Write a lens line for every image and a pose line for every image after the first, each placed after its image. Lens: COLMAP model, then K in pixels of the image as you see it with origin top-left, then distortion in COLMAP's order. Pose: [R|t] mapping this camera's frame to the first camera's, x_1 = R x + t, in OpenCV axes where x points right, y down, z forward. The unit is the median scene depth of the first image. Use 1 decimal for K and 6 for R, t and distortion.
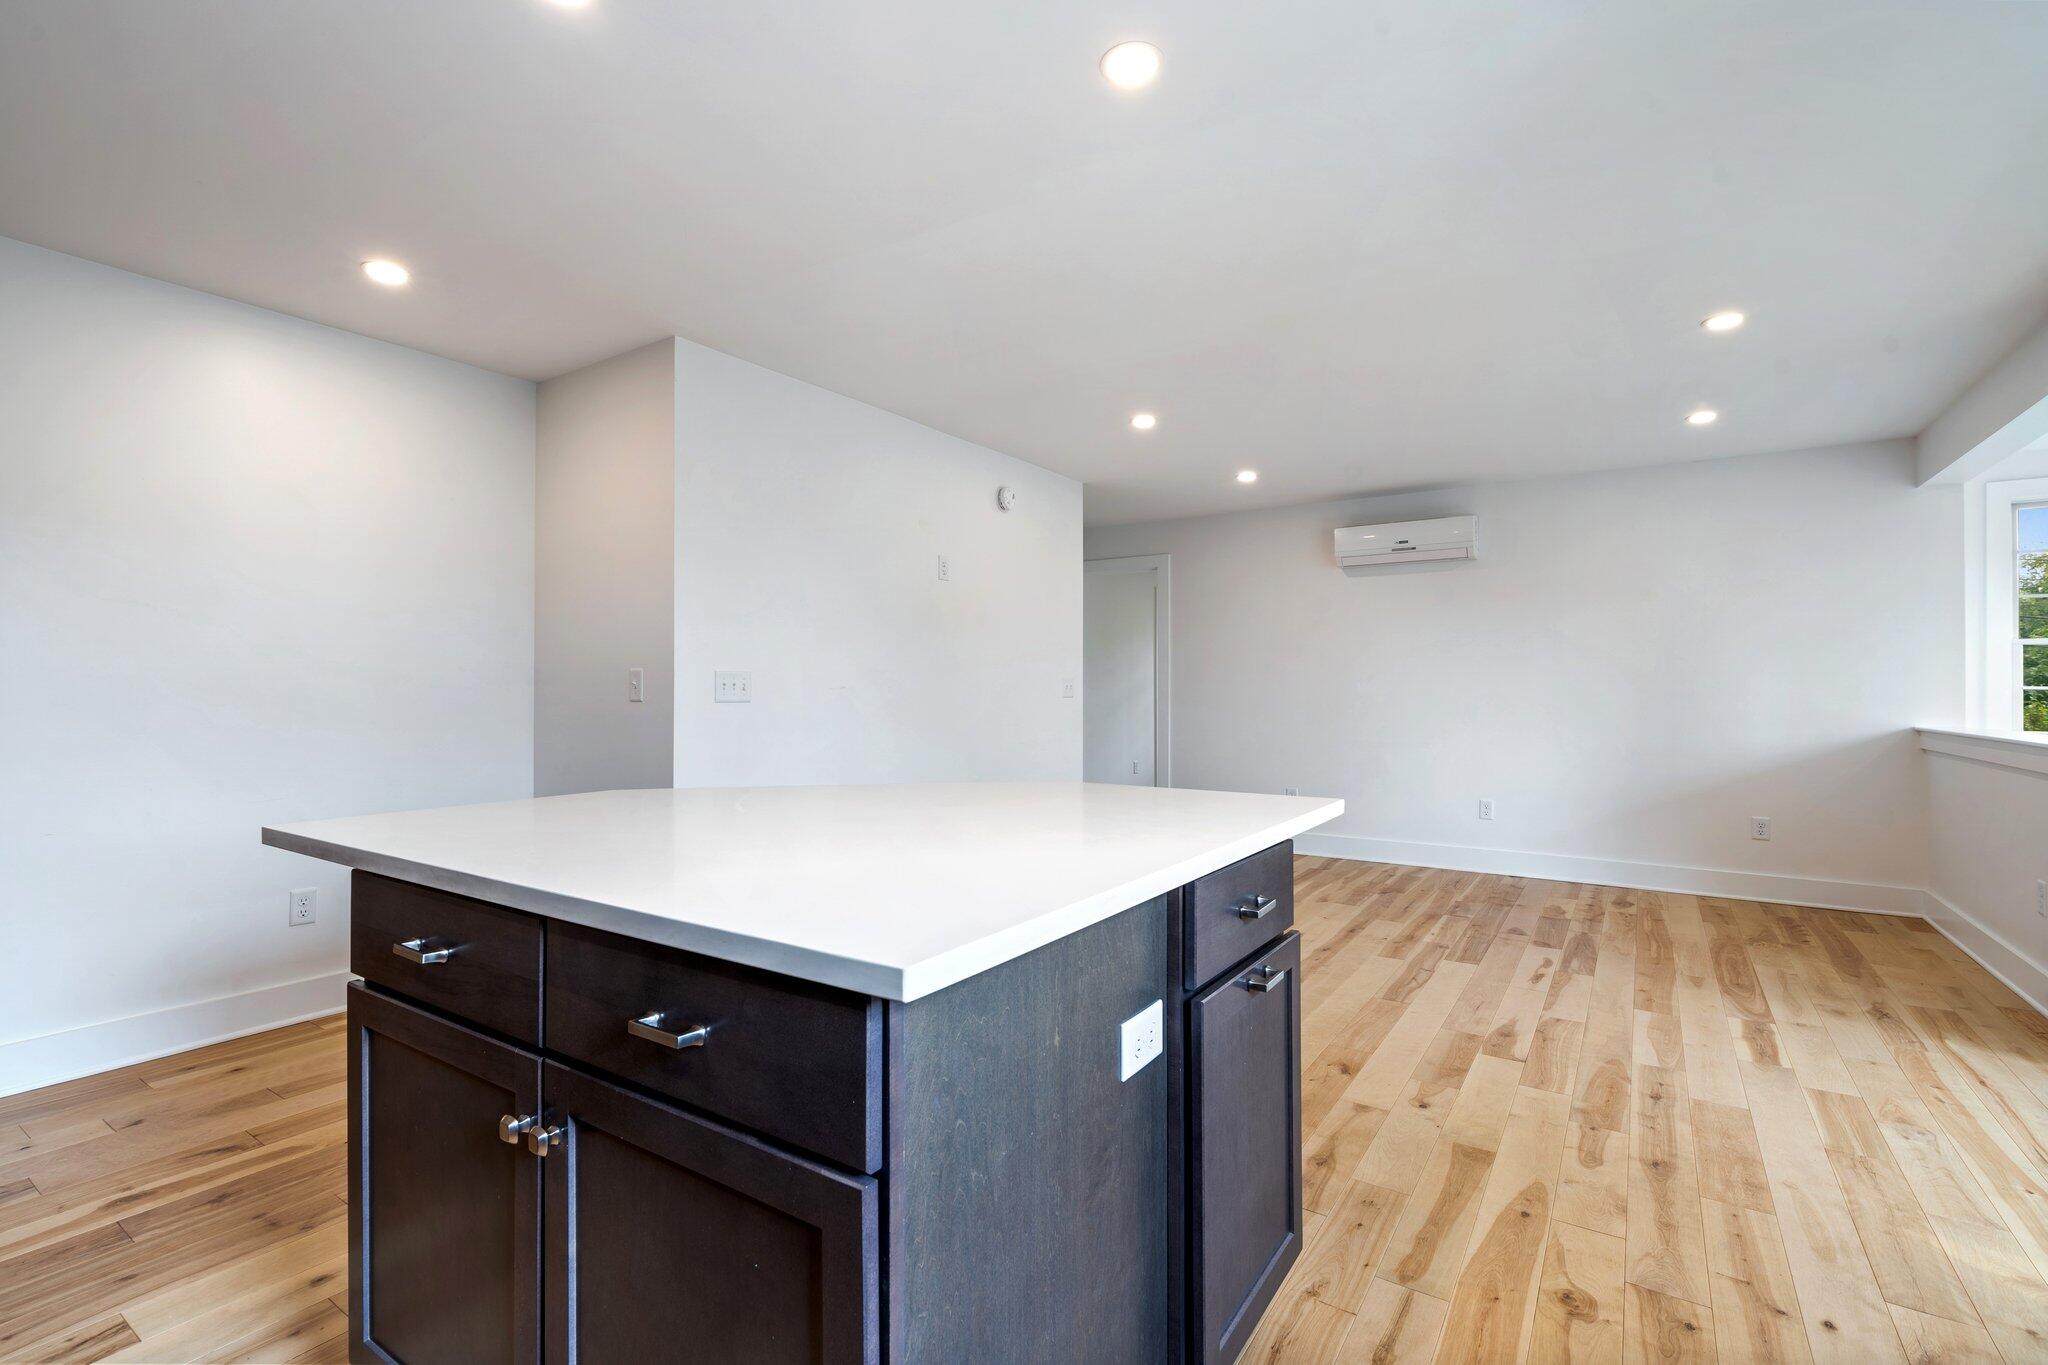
lens RADIAL K [[927.5, 0, 1013.6], [0, 927.5, 655.8], [0, 0, 1]] dist [-0.011238, 0.004205]
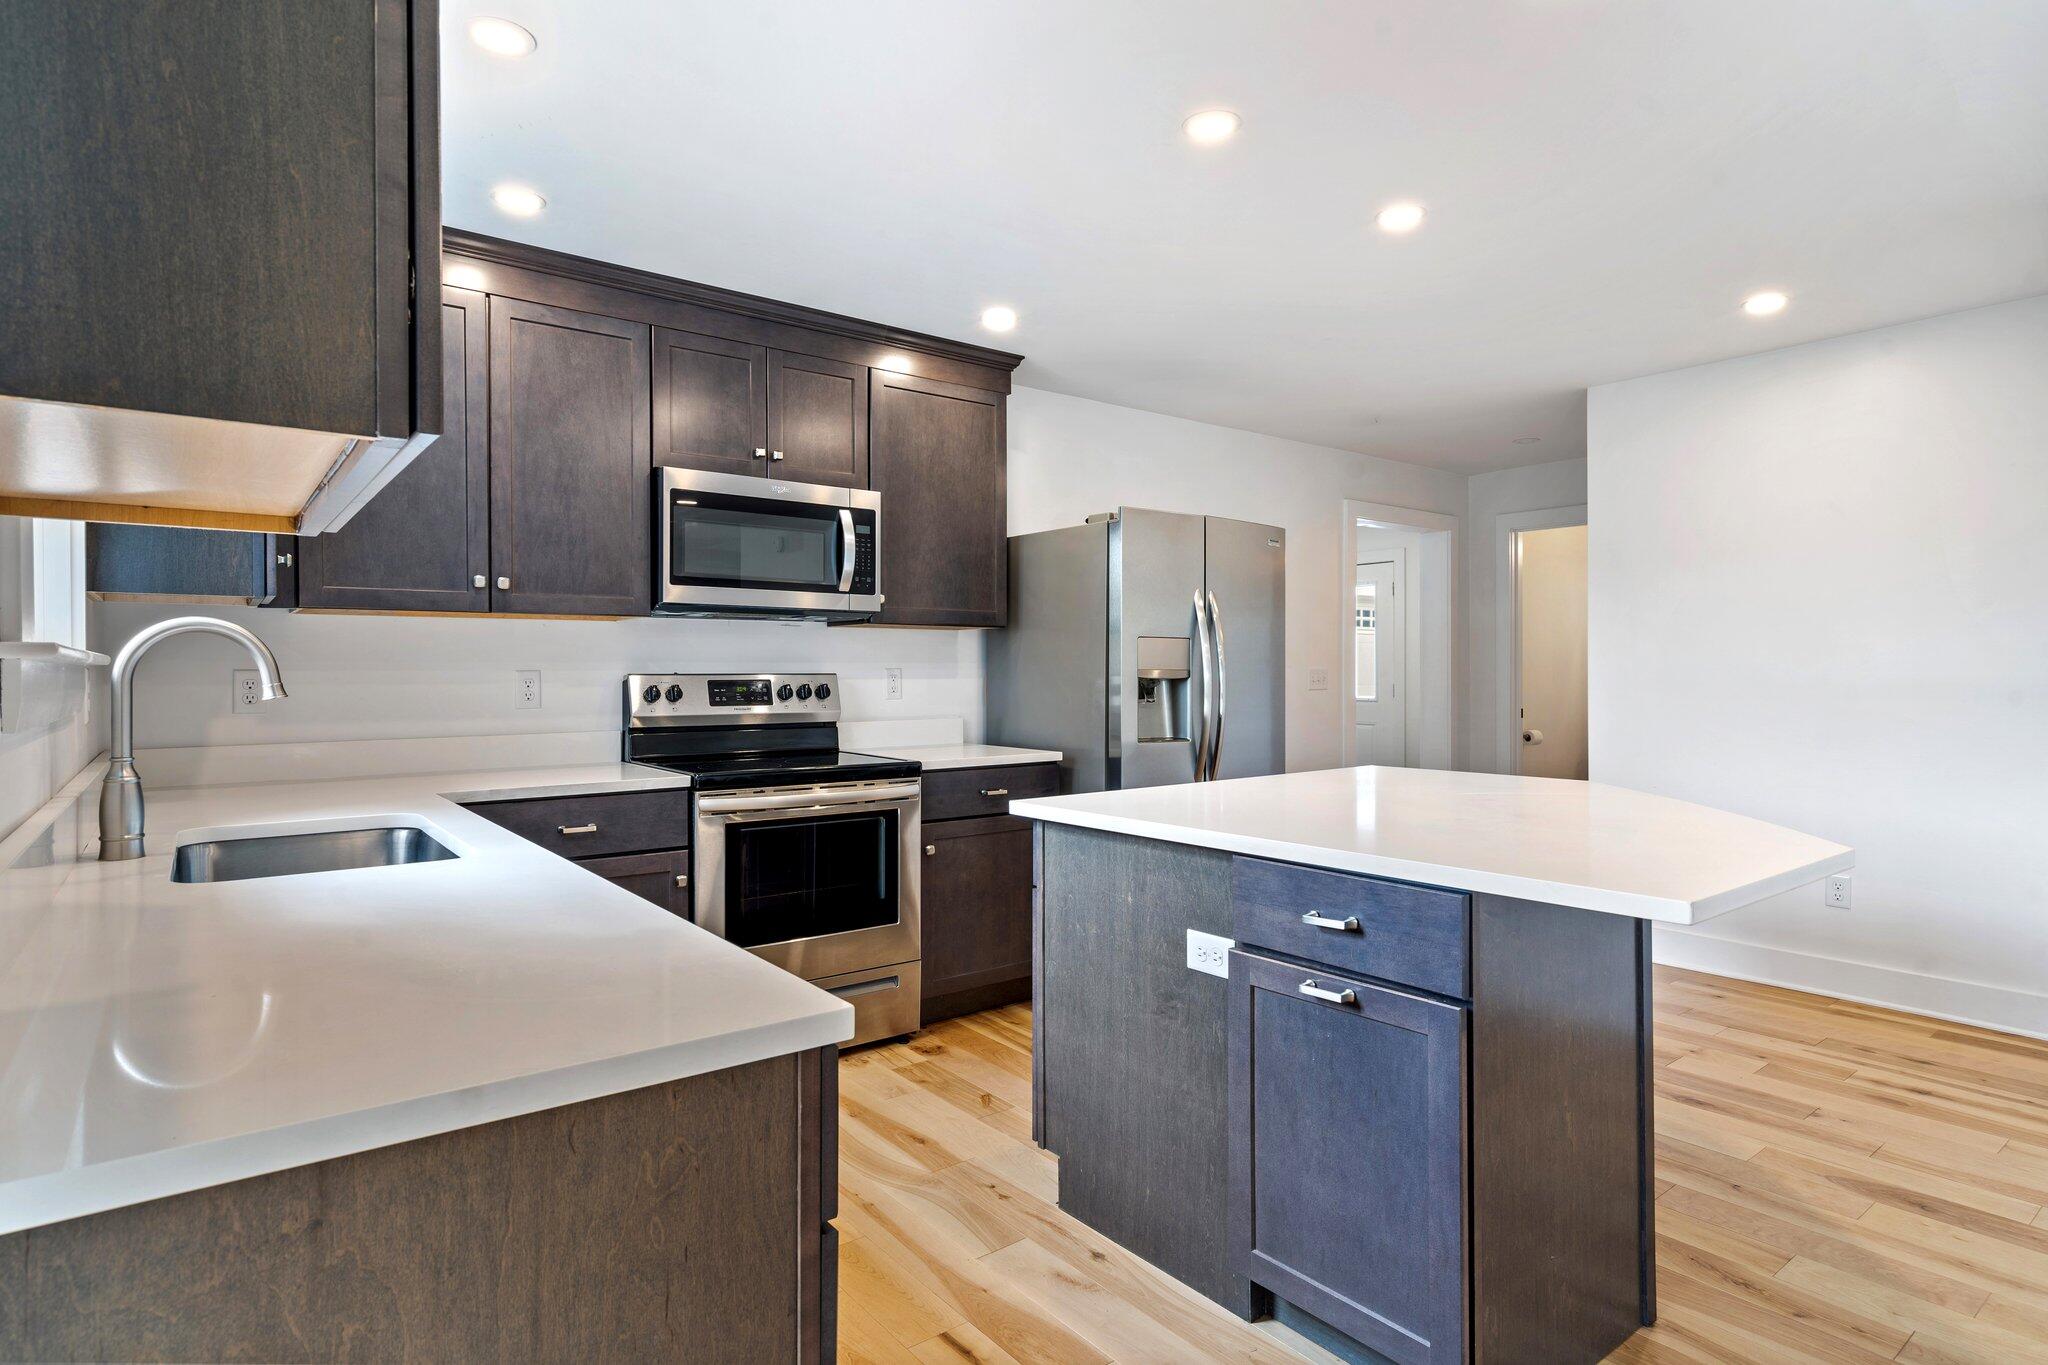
lens RADIAL K [[1045.5, 0, 989.5], [0, 1045.5, 674.7], [0, 0, 1]] dist [0.000079, 0.002274]
pose [[-0.320751, 0.000013, -0.947164, 0.716744], [0.032707, 0.999404, -0.011062, 0.000562], [0.946599, -0.034527, -0.320560, 0.497921]]
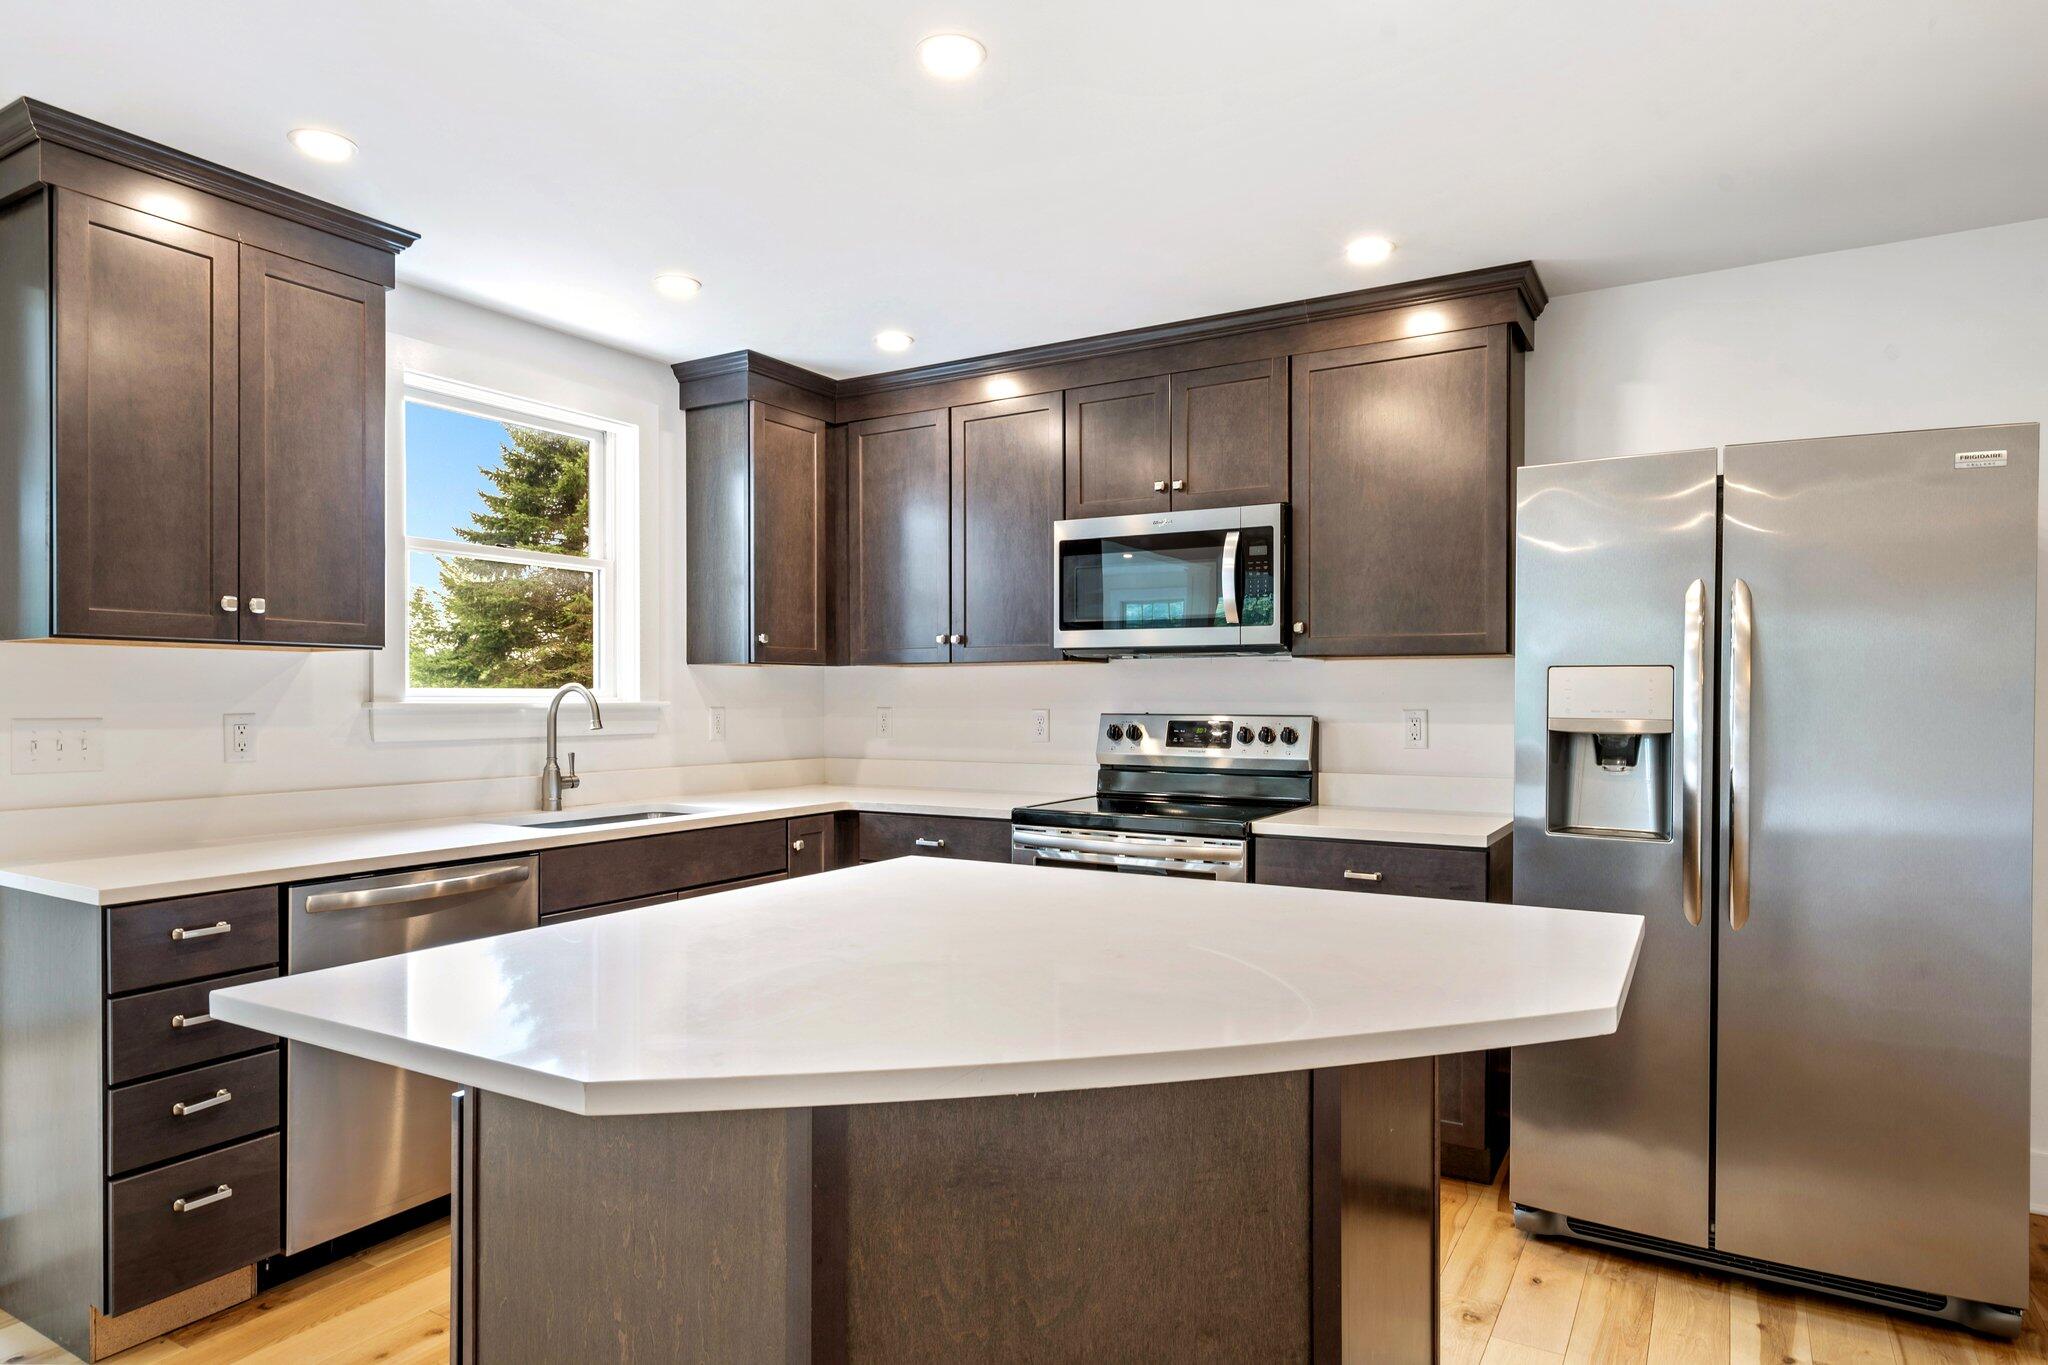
lens RADIAL K [[1175.5, 0, 1042.7], [0, 1175.5, 692.9], [0, 0, 1]] dist [-0.006563, 0.001420]
pose [[-0.998080, -0.003709, -0.061825, -0.072890], [-0.001524, 0.999374, -0.035353, -0.000746], [0.061917, -0.035191, -0.997461, 1.112269]]
